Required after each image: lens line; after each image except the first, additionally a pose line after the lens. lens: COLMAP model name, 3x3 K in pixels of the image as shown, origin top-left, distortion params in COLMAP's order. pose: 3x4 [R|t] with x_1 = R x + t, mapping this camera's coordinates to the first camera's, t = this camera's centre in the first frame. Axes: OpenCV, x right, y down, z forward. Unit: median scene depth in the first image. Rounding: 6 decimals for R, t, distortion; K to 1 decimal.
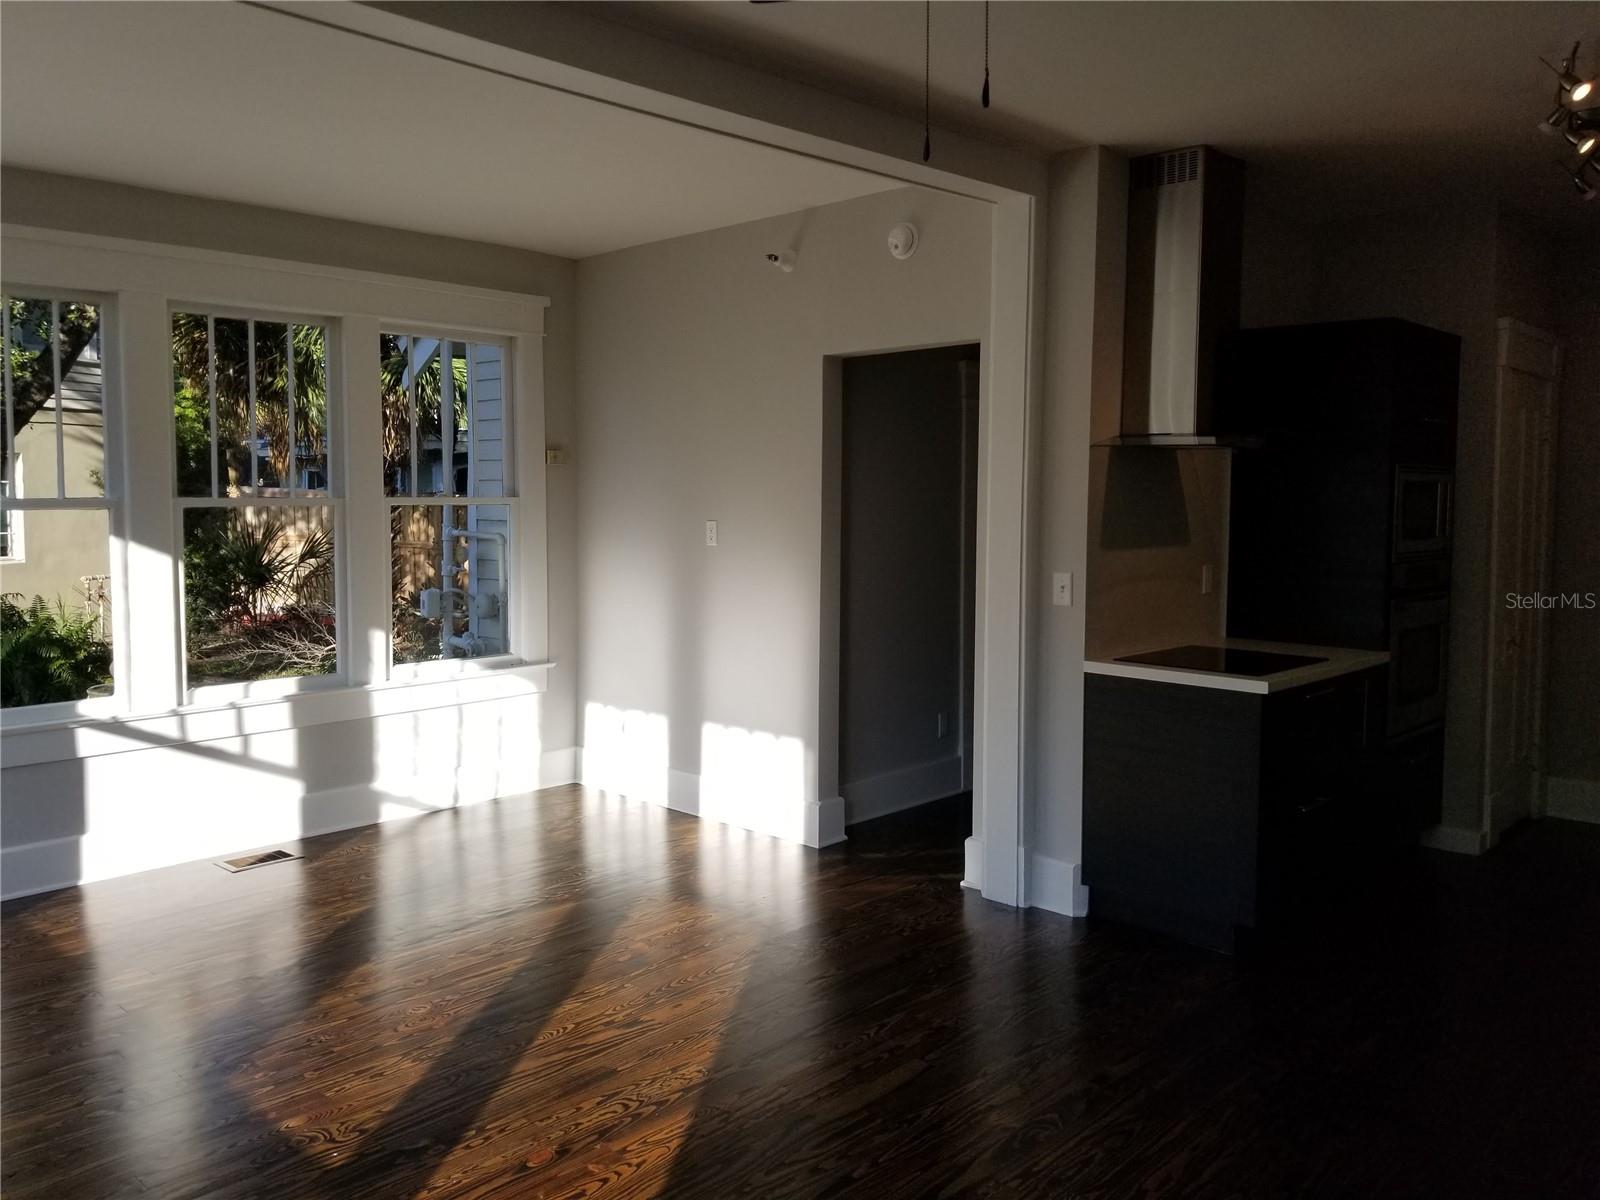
lens RADIAL K [[1253.9, 0, 757.6], [0, 1253.9, 576.4], [0, 0, 1]] dist [0.041075, -0.050966]
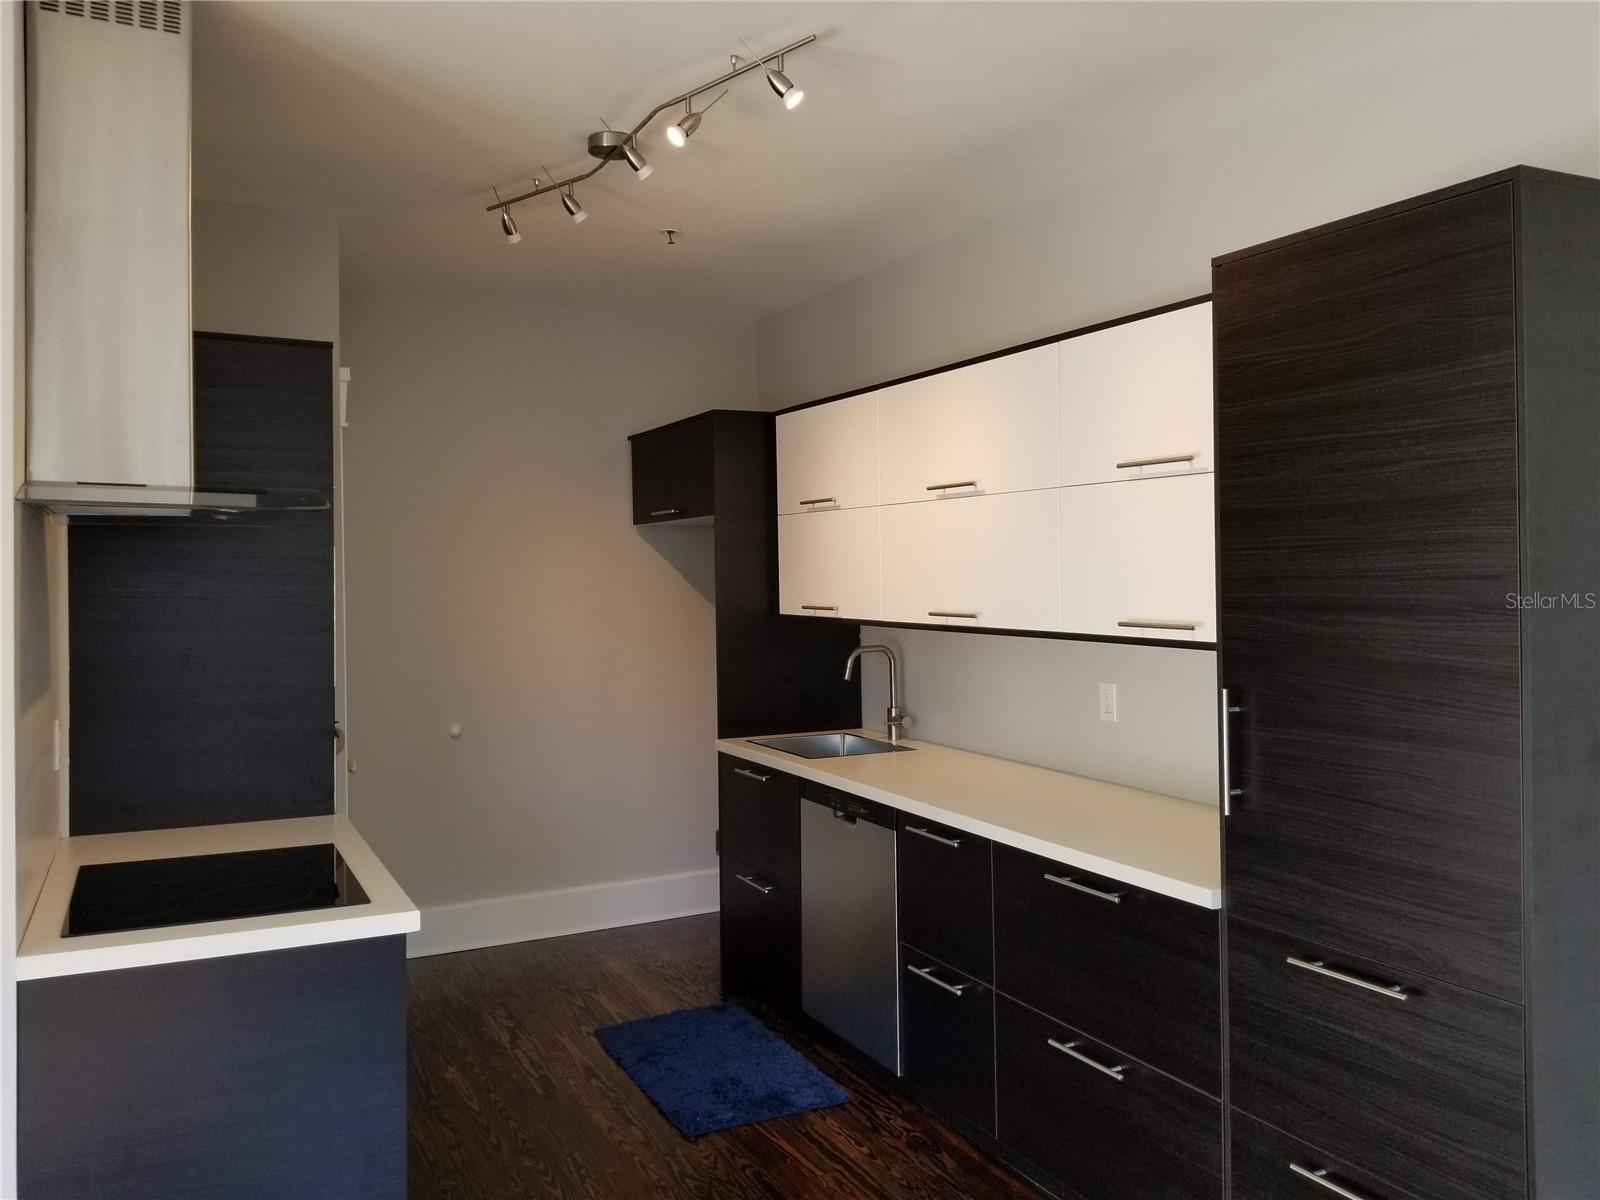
lens RADIAL K [[1253.9, 0, 788.3], [0, 1253.9, 569.7], [0, 0, 1]] dist [0.041075, -0.050966]
pose [[0.319346, -0.001506, 0.947637, -0.076301], [0.068765, 0.997399, -0.021588, -0.039817], [-0.945140, 0.072059, 0.318619, 0.487943]]
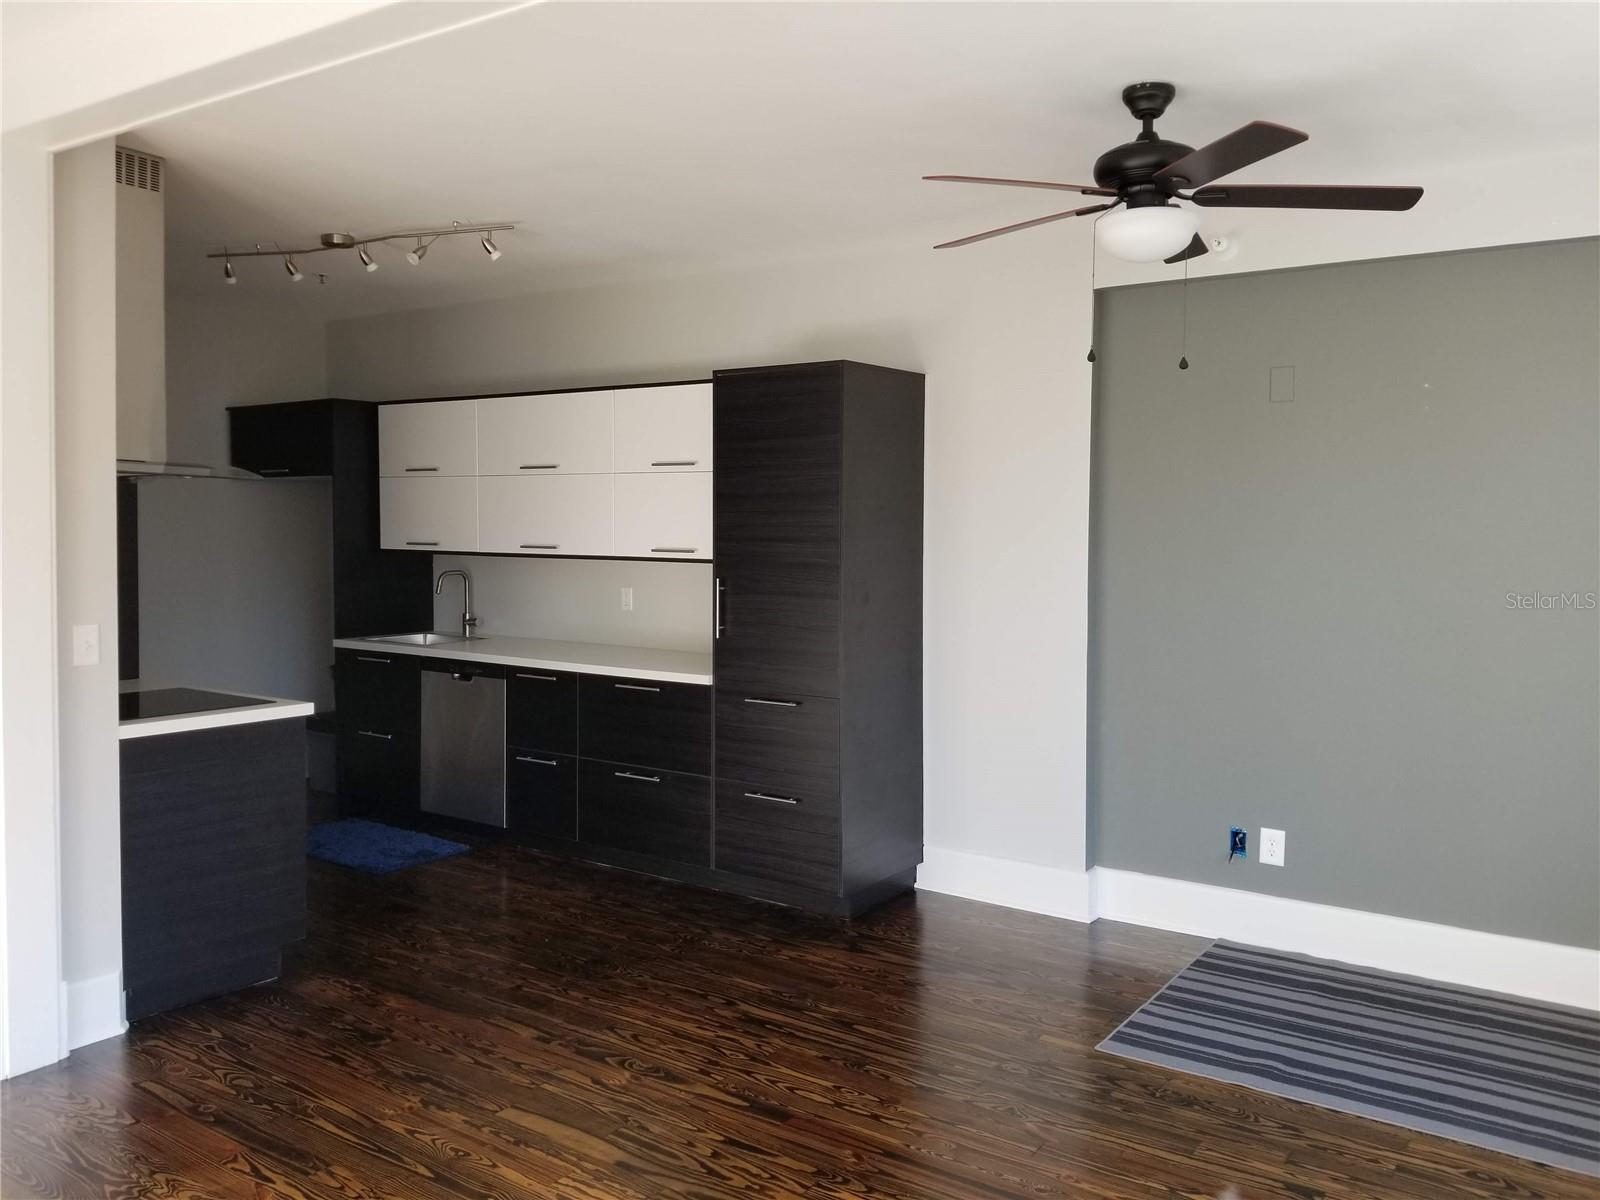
lens RADIAL K [[1253.9, 0, 798.4], [0, 1253.9, 596.7], [0, 0, 1]] dist [0.041075, -0.050966]
pose [[-0.176463, -0.060232, 0.982463, -0.551738], [0.054253, 0.996014, 0.070807, -0.046492], [-0.982811, 0.065796, -0.172492, 0.594382]]
